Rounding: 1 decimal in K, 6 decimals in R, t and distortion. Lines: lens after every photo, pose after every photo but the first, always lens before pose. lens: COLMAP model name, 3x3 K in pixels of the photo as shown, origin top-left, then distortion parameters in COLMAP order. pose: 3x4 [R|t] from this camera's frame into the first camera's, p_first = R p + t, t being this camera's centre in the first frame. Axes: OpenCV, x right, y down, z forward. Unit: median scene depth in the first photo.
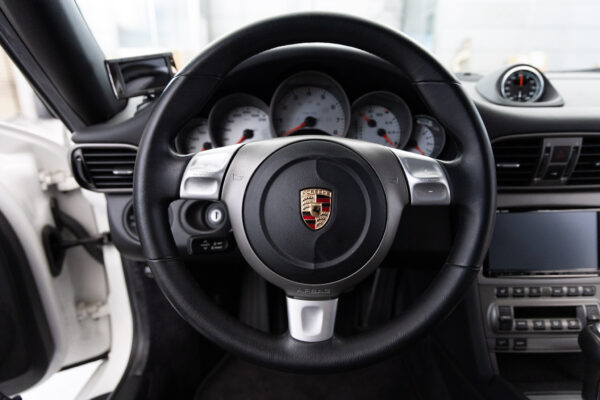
lens RADIAL K [[402.2, 0, 305.0], [0, 402.2, 200.3], [0, 0, 1]] dist [0.013957, -0.009432]
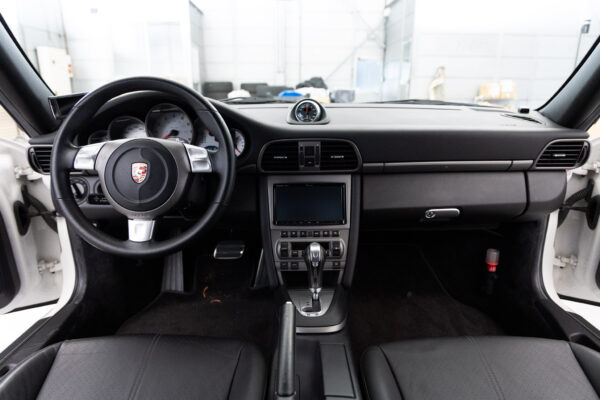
lens RADIAL K [[402.2, 0, 301.0], [0, 402.2, 198.7], [0, 0, 1]] dist [0.013957, -0.009432]
pose [[0.999971, 0.002608, -0.007140, 0.569131], [-0.003026, 0.998244, -0.059164, 0.179608], [0.006973, 0.059183, 0.998223, -0.666338]]
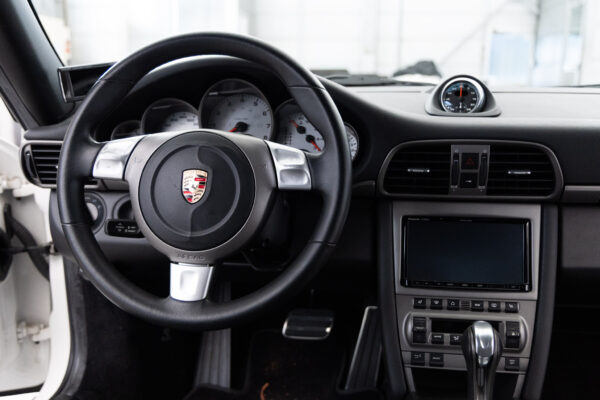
lens RADIAL K [[628.0, 0, 301.5], [0, 628.0, 198.1], [0, 0, 1]] dist [0.002665, 0.000000]
pose [[0.988079, 0.036984, -0.149441, 0.425105], [-0.057114, 0.989504, -0.132743, 0.195120], [0.142963, 0.139696, 0.979820, -0.542822]]
